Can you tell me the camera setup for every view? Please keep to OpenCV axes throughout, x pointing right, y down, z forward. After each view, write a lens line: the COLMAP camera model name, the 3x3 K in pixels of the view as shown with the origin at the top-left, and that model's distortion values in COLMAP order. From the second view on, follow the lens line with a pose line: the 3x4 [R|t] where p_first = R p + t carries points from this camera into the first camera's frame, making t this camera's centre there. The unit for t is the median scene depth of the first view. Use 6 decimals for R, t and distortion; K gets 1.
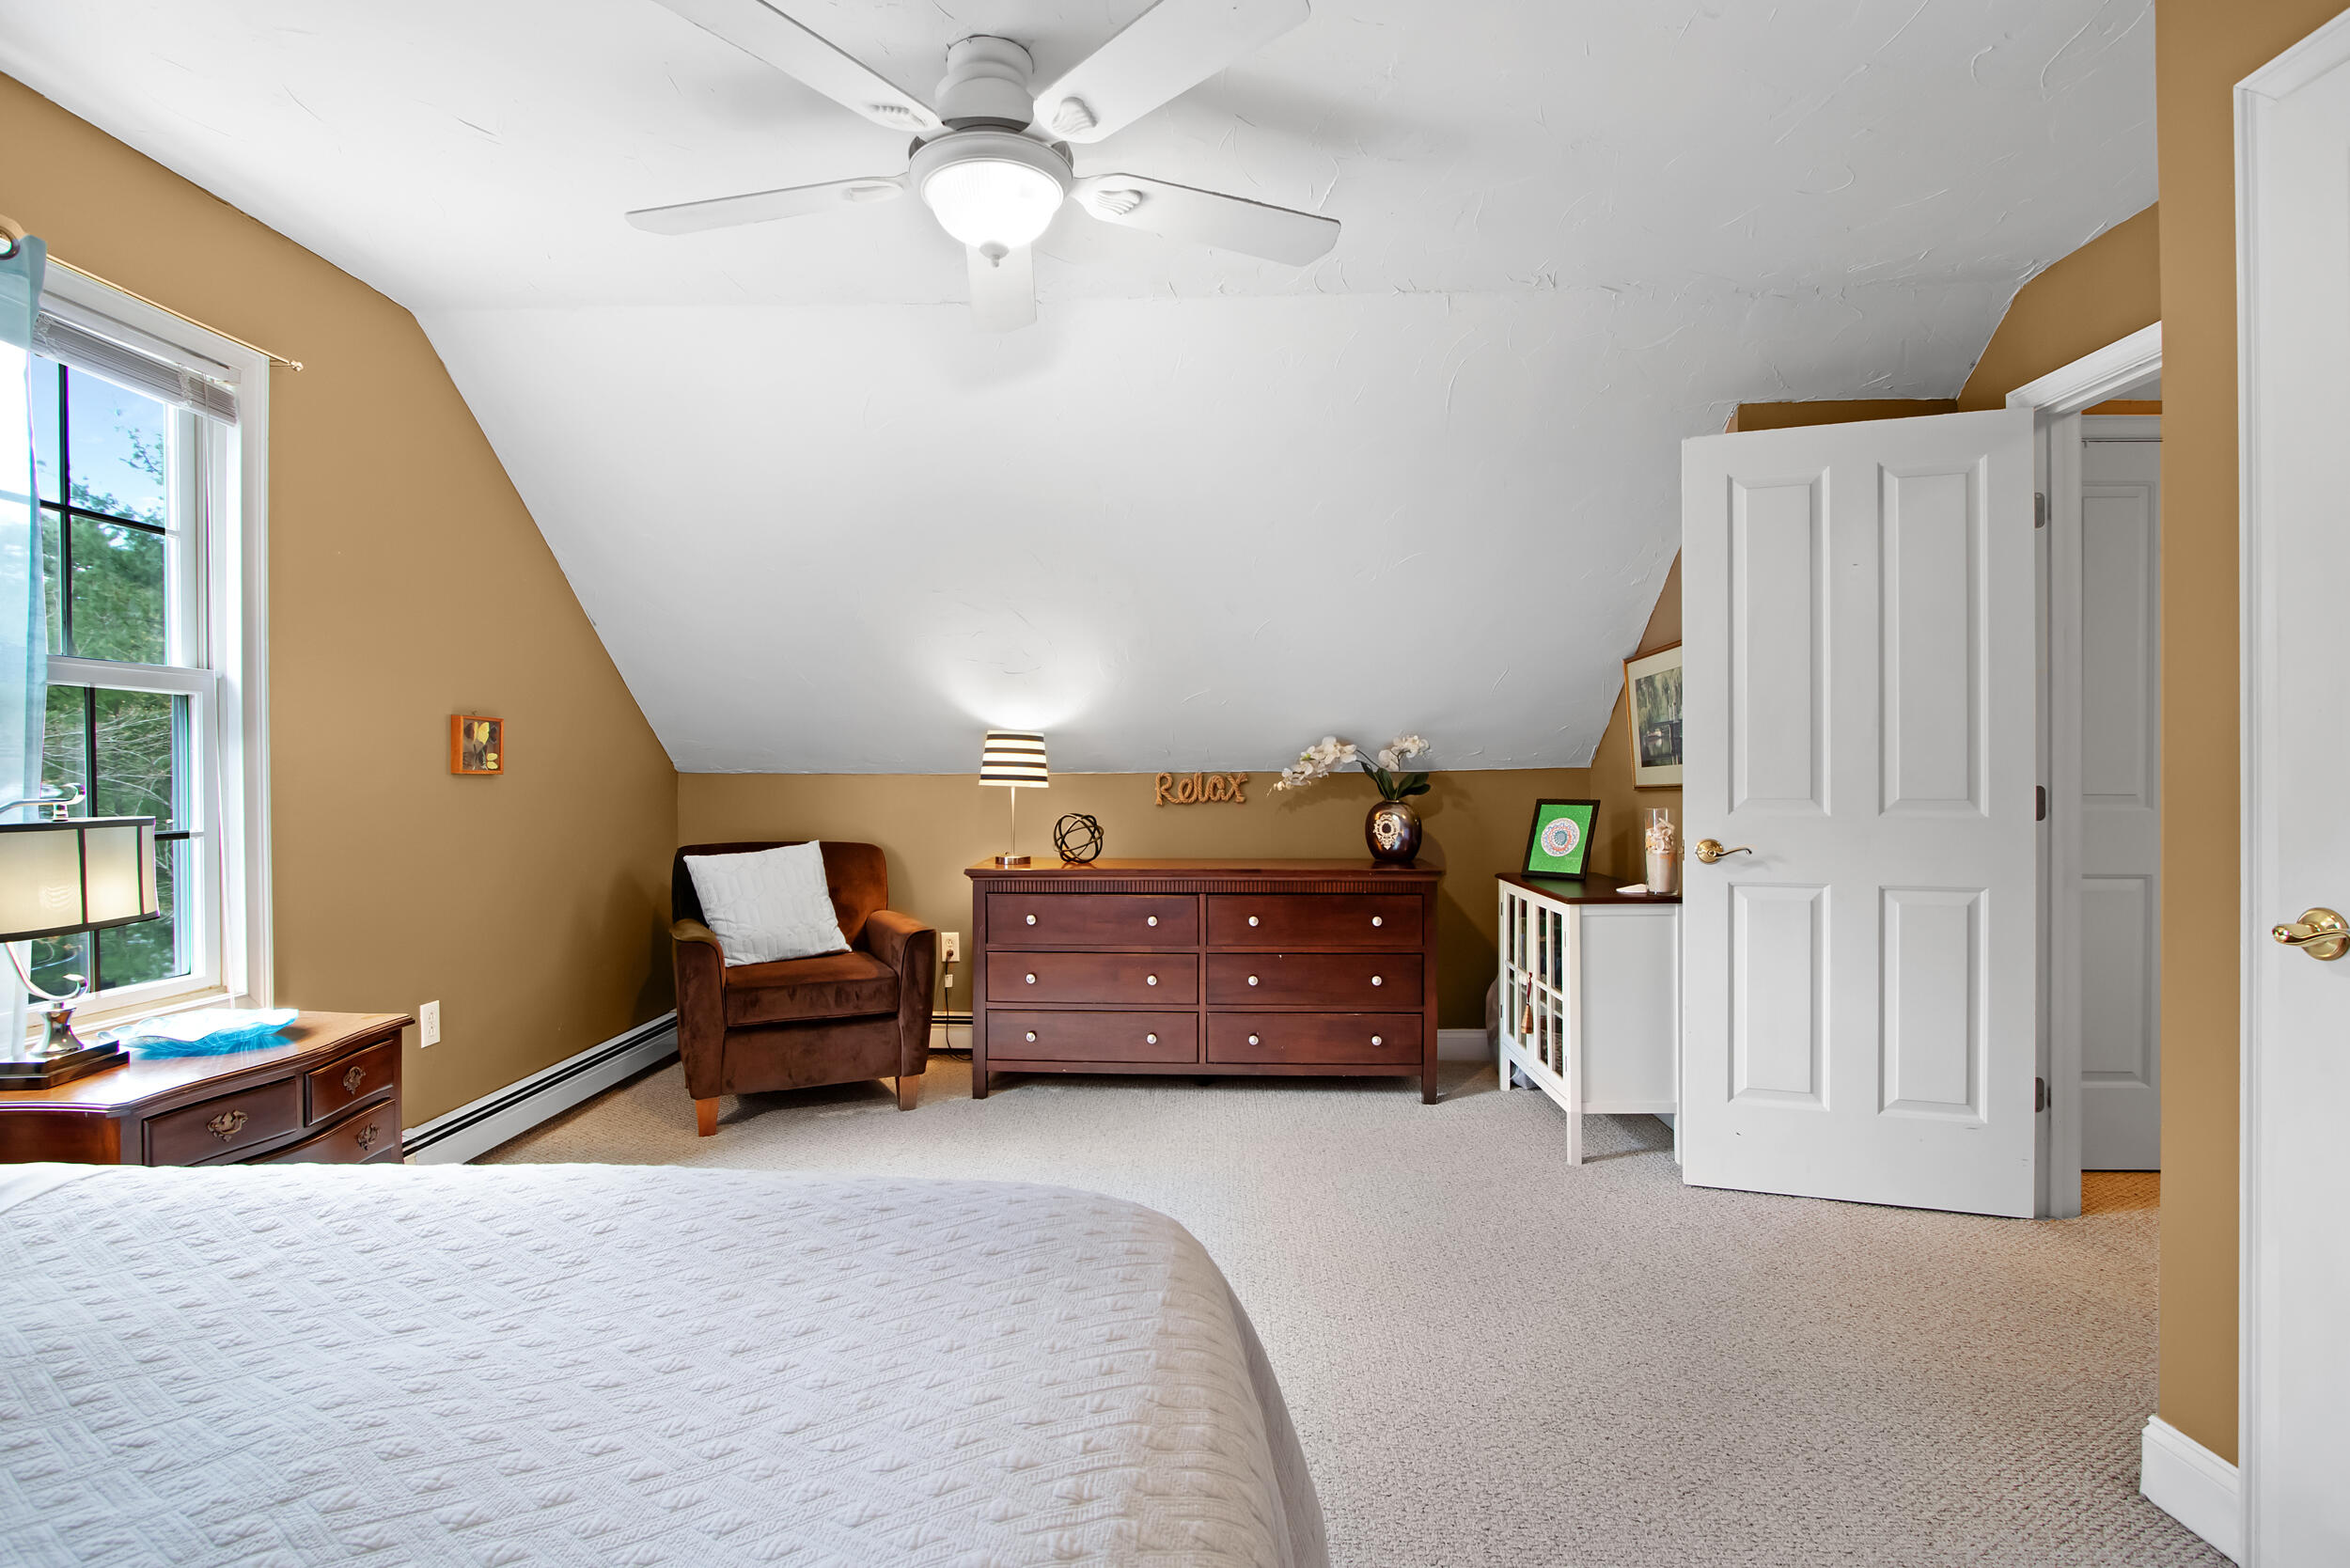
lens RADIAL K [[1134.2, 0, 1179.3], [0, 1134.2, 775.2], [0, 0, 1]] dist [-0.001570, -0.000375]
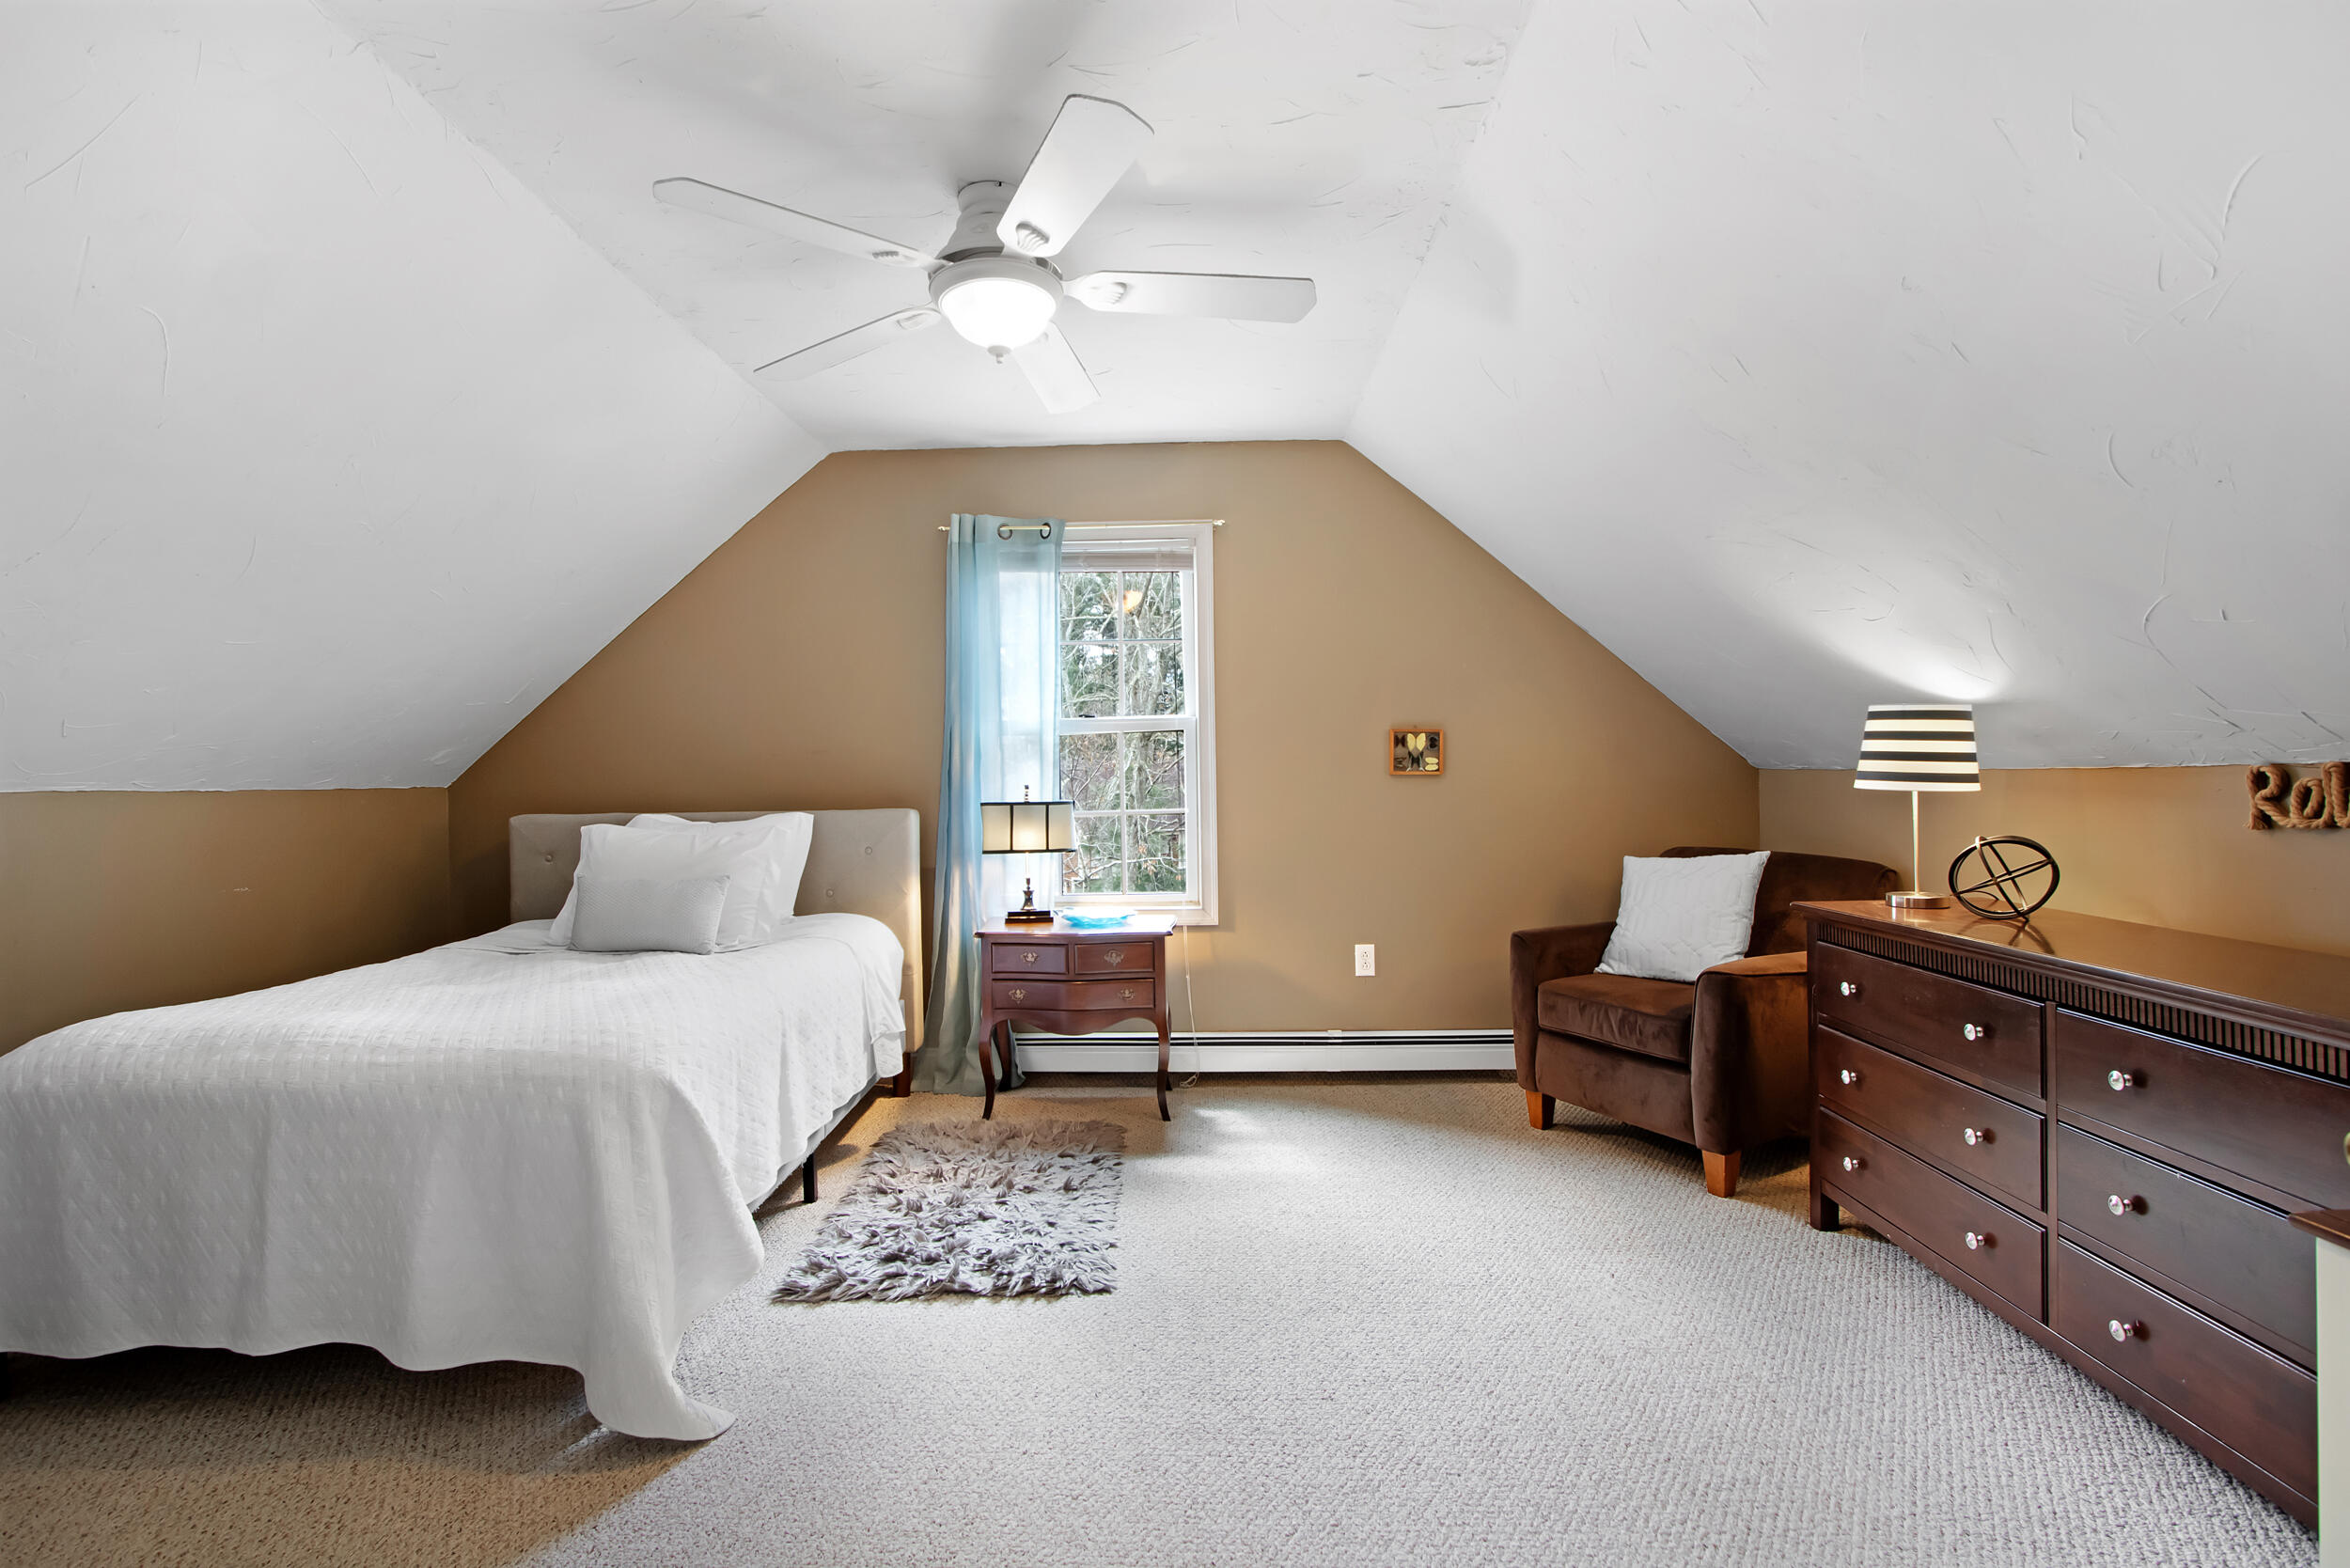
lens RADIAL K [[1134.2, 0, 1179.3], [0, 1134.2, 775.2], [0, 0, 1]] dist [-0.001570, -0.000375]
pose [[0.002922, 0.001108, -0.999995, 0.546879], [0.009956, 0.999950, 0.001137, -0.003345], [0.999946, -0.009960, 0.002911, 0.614939]]
